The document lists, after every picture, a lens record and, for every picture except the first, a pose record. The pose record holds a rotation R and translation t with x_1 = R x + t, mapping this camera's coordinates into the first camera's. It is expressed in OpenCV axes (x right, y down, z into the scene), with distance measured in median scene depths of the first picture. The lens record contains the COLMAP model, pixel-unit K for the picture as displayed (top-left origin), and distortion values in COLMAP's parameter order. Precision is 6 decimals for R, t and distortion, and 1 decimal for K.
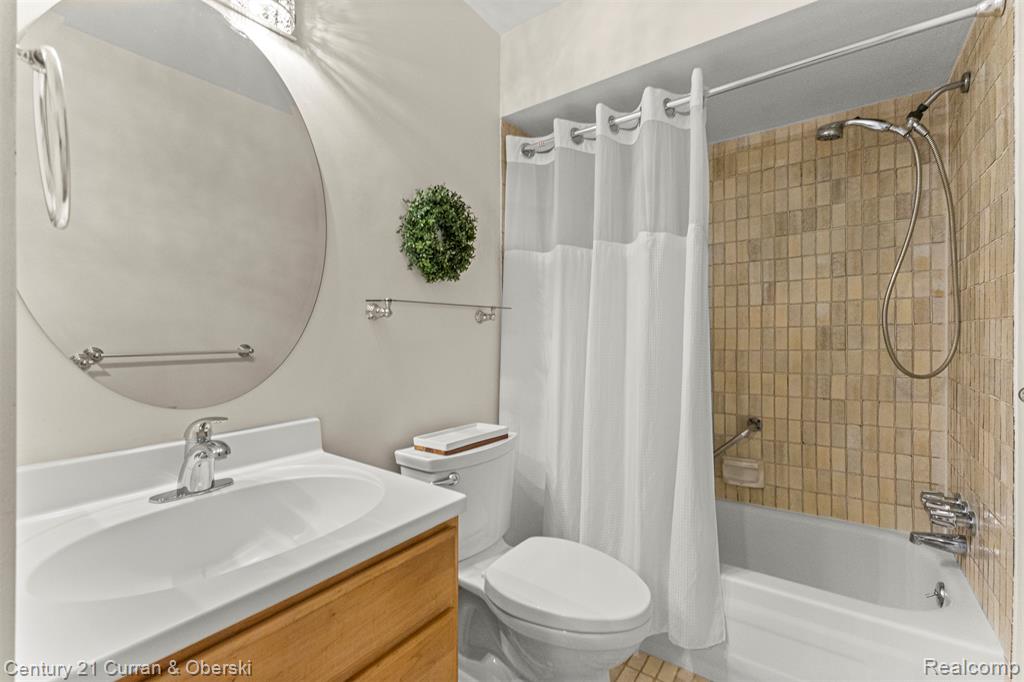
lens RADIAL K [[450.9, 0, 504.7], [0, 450.9, 339.9], [0, 0, 1]] dist [0.014486, -0.003610]
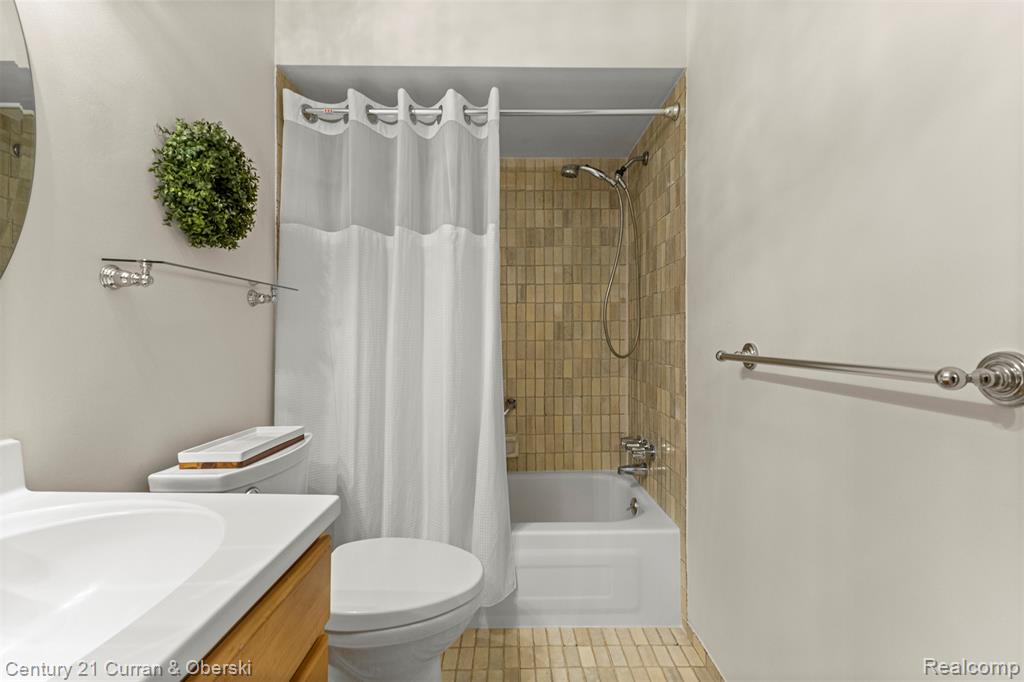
lens RADIAL K [[450.9, 0, 509.0], [0, 450.9, 337.5], [0, 0, 1]] dist [0.014486, -0.003610]
pose [[0.800871, 0.006870, 0.598798, -0.199513], [-0.000263, 0.999938, -0.011120, 0.033612], [-0.598837, 0.008748, 0.800823, 0.075255]]
